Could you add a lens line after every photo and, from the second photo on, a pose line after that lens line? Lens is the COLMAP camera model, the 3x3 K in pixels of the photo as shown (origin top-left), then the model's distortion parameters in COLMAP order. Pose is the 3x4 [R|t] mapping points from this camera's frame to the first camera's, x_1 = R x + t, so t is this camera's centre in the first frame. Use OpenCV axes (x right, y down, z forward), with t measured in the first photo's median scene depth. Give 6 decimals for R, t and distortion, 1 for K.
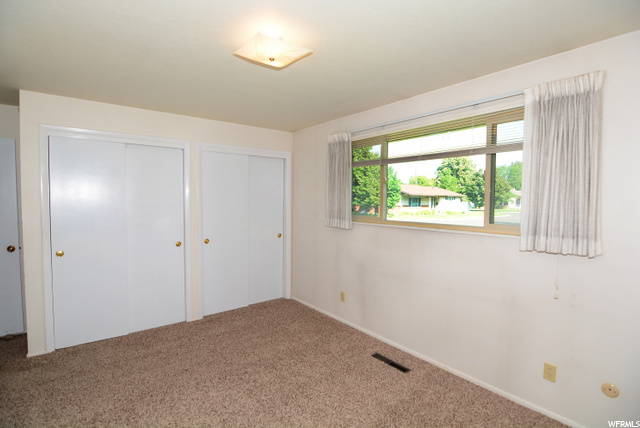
lens RADIAL K [[316.1, 0, 320.0], [0, 316.1, 214.0], [0, 0, 1]] dist [-0.017474, -0.000838]
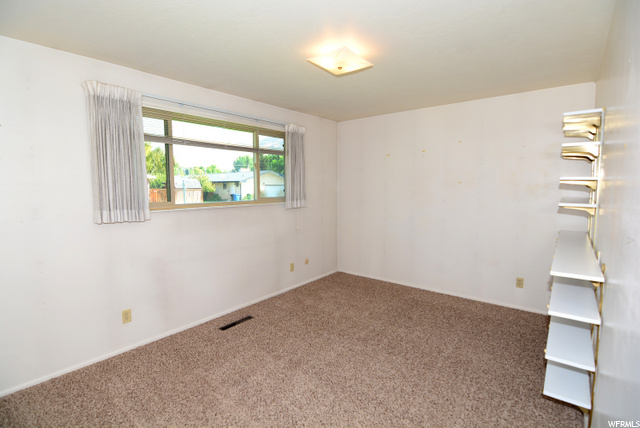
lens RADIAL K [[316.1, 0, 320.0], [0, 316.1, 214.0], [0, 0, 1]] dist [-0.017474, -0.000838]
pose [[-0.247326, -0.095533, 0.964211, -0.885410], [0.043233, 0.993048, 0.109479, -0.040690], [-0.967967, 0.068763, -0.241477, 0.899419]]
